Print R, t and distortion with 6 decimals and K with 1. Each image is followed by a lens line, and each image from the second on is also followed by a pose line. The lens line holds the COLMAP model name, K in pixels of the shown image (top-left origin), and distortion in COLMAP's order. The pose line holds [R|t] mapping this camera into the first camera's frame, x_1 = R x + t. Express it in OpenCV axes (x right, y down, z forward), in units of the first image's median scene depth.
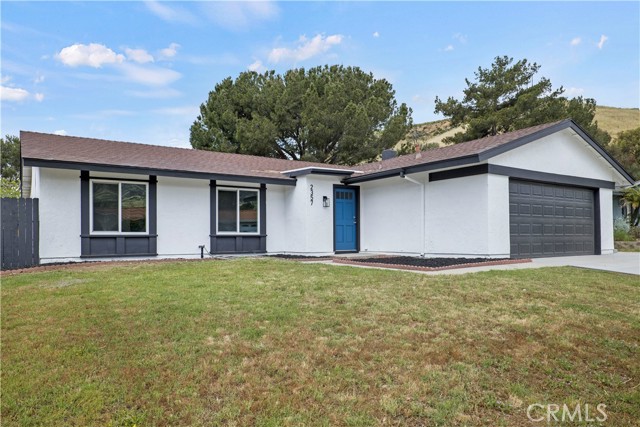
lens RADIAL K [[440.3, 0, 320.9], [0, 440.3, 221.7], [0, 0, 1]] dist [0.003595, 0.000216]
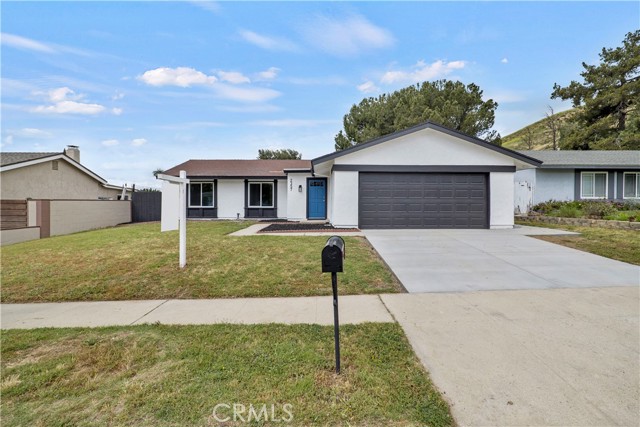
lens RADIAL K [[299.3, 0, 322.3], [0, 299.3, 205.8], [0, 0, 1]] dist [-0.024573, 0.000738]
pose [[0.834661, 0.012019, -0.550633, 0.729114], [0.012495, 0.999091, 0.040748, -0.026372], [0.550622, -0.040890, 0.833753, 0.098612]]
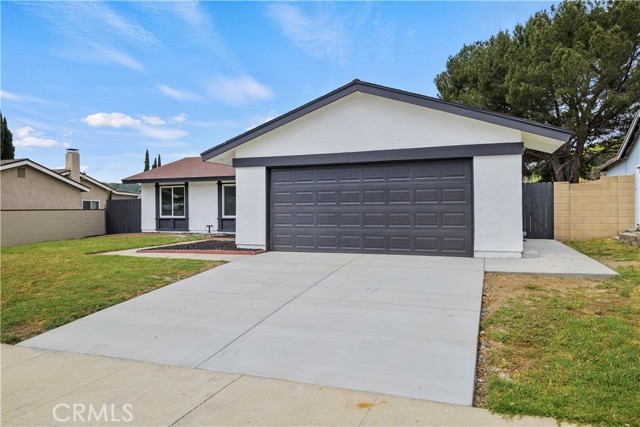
lens RADIAL K [[423.5, 0, 320.0], [0, 423.5, 213.5], [0, 0, 1]] dist [-0.001677, -0.003266]
pose [[0.565176, 0.010213, -0.824907, 1.076046], [0.031271, 0.998940, 0.033793, -0.021439], [0.824378, -0.044895, 0.564257, 0.471850]]
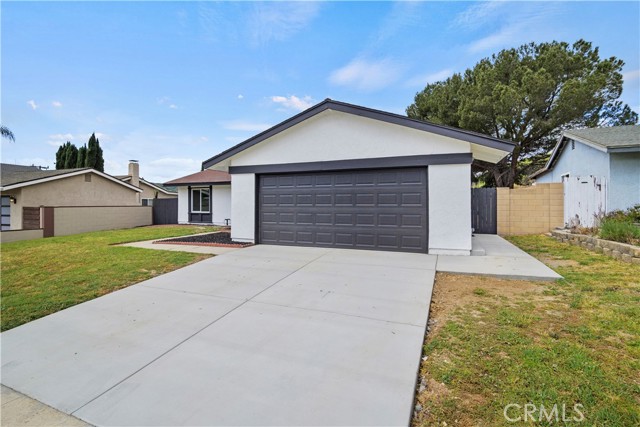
lens RADIAL K [[299.3, 0, 322.3], [0, 299.3, 205.8], [0, 0, 1]] dist [-0.024573, 0.000738]
pose [[0.550331, 0.009245, -0.834896, 1.004334], [0.025079, 0.999304, 0.027597, -0.027858], [0.834570, -0.036126, 0.549716, 0.595824]]
